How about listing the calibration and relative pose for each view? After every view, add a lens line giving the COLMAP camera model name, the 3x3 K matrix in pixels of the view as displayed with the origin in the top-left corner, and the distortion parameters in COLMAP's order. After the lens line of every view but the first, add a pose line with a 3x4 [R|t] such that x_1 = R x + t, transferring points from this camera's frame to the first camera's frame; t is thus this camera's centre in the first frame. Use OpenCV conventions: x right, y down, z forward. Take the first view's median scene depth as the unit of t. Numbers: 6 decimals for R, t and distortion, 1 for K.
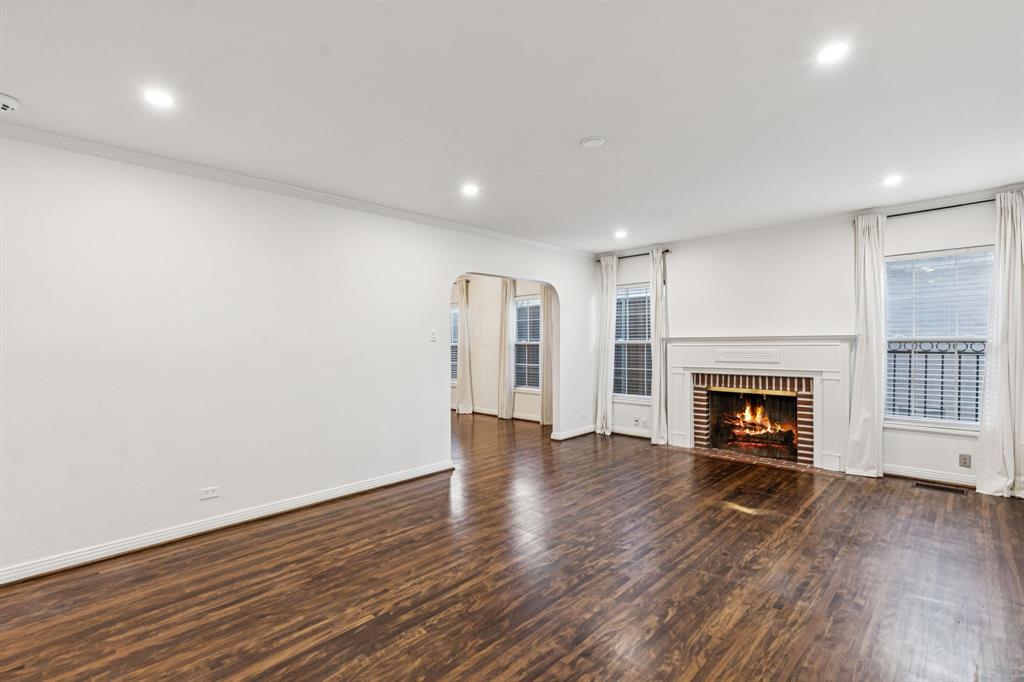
lens RADIAL K [[469.2, 0, 512.0], [0, 469.2, 341.0], [0, 0, 1]] dist [0.000904, -0.000124]
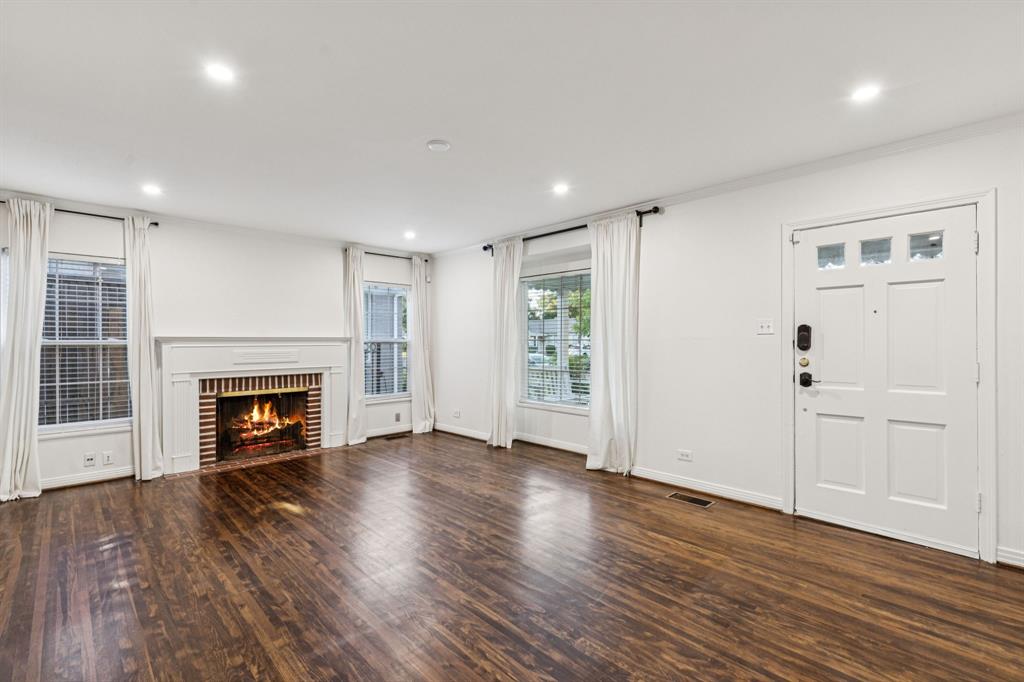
lens RADIAL K [[456.2, 0, 512.0], [0, 456.2, 341.0], [0, 0, 1]] dist [0.013108, -0.000141]
pose [[0.032868, 0.007687, 0.999430, -0.516819], [-0.000628, 0.999970, -0.007670, 0.006371], [-0.999460, -0.000375, 0.032872, 0.504251]]
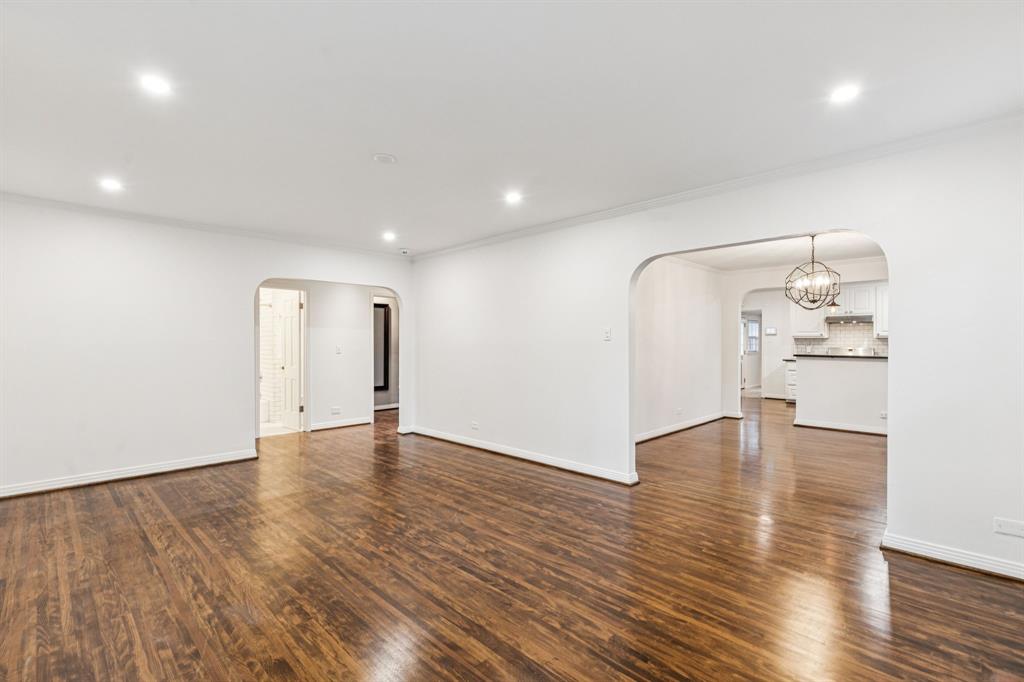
lens RADIAL K [[469.2, 0, 512.0], [0, 469.2, 341.0], [0, 0, 1]] dist [0.000904, -0.000124]
pose [[-0.017576, 0.009197, -0.999803, 0.786386], [0.004218, 0.999949, 0.009124, -0.008459], [0.999837, -0.004056, -0.017614, 0.821531]]
